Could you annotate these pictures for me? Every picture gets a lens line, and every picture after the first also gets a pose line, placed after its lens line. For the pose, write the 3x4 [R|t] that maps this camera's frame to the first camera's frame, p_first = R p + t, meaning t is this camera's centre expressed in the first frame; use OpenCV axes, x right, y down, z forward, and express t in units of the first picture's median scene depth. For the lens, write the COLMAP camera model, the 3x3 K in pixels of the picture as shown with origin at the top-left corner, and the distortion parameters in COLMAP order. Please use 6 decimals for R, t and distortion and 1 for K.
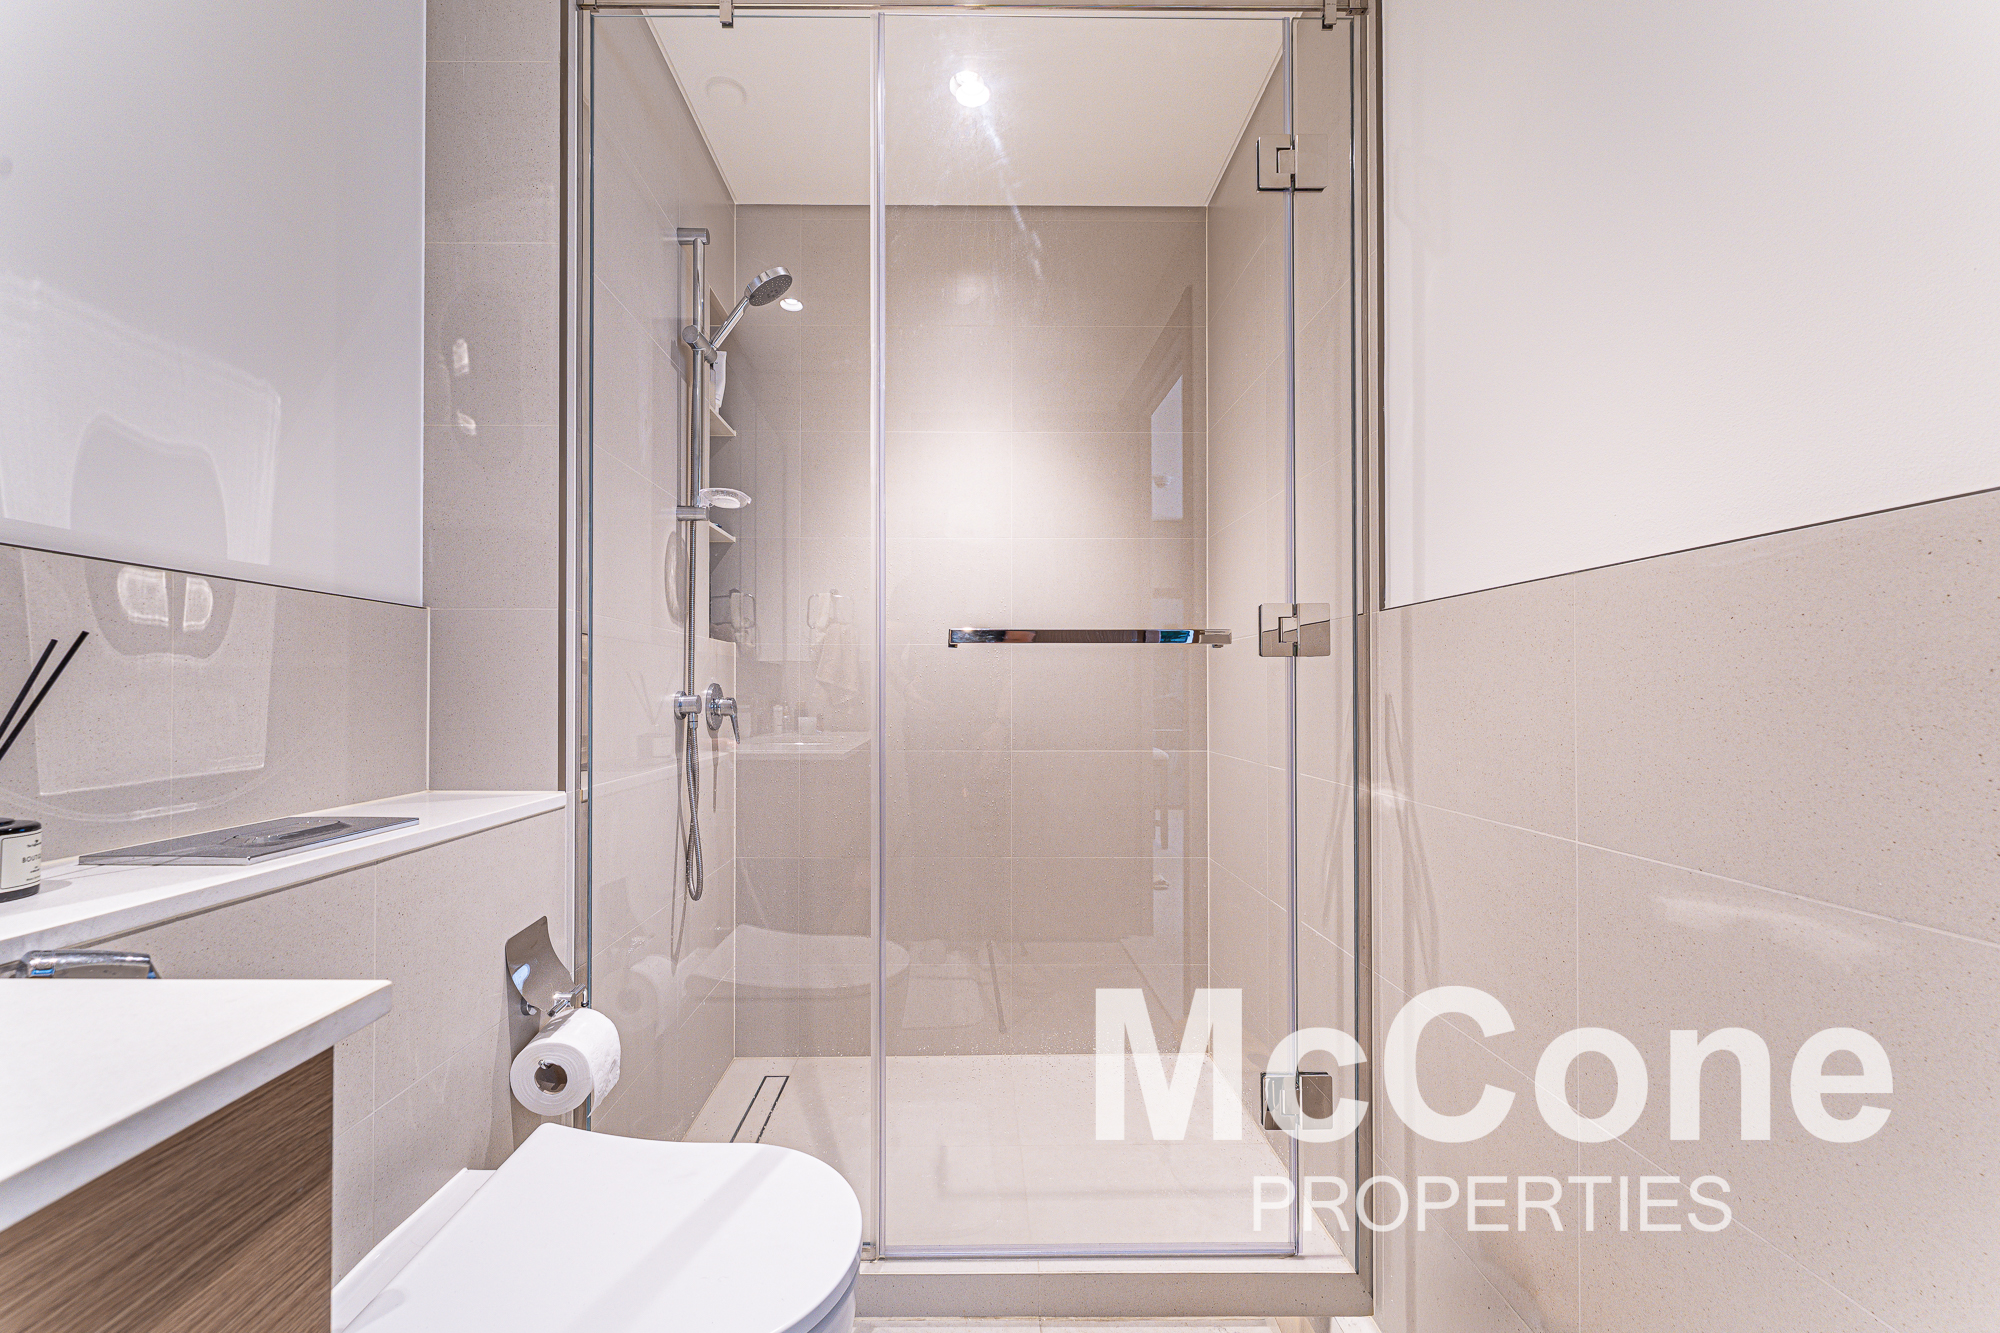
lens RADIAL K [[813.4, 0, 978.7], [0, 813.4, 678.5], [0, 0, 1]] dist [0.001362, -0.001805]
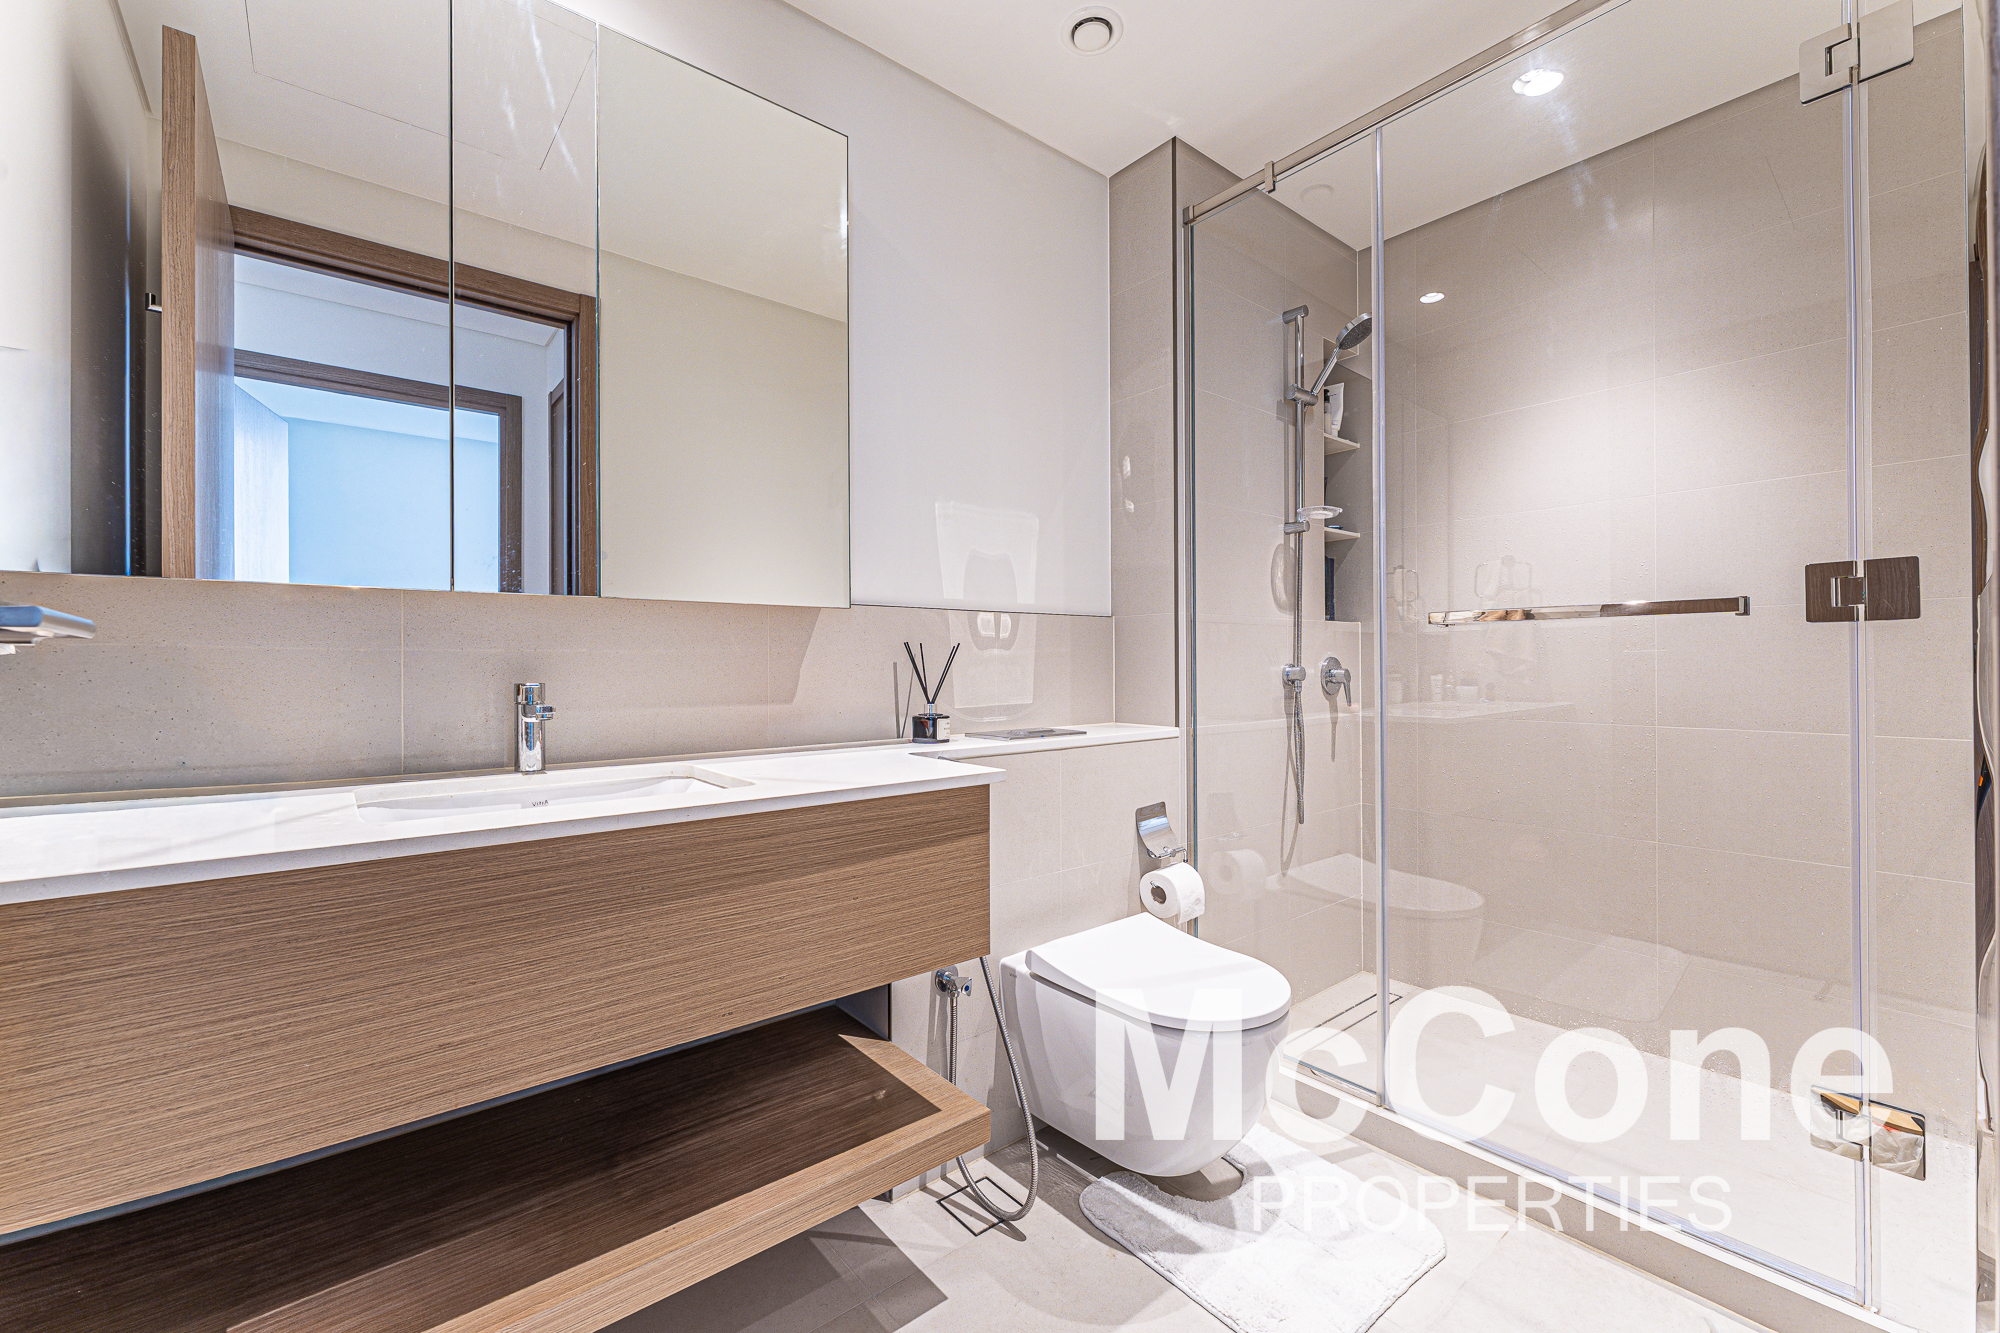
lens RADIAL K [[813.4, 0, 1004.7], [0, 813.4, 657.8], [0, 0, 1]] dist [0.001362, -0.001805]
pose [[0.629956, -0.001419, -0.776629, 0.502848], [0.014394, 0.999848, 0.009849, -0.018395], [0.776497, -0.017383, 0.629881, -0.260067]]
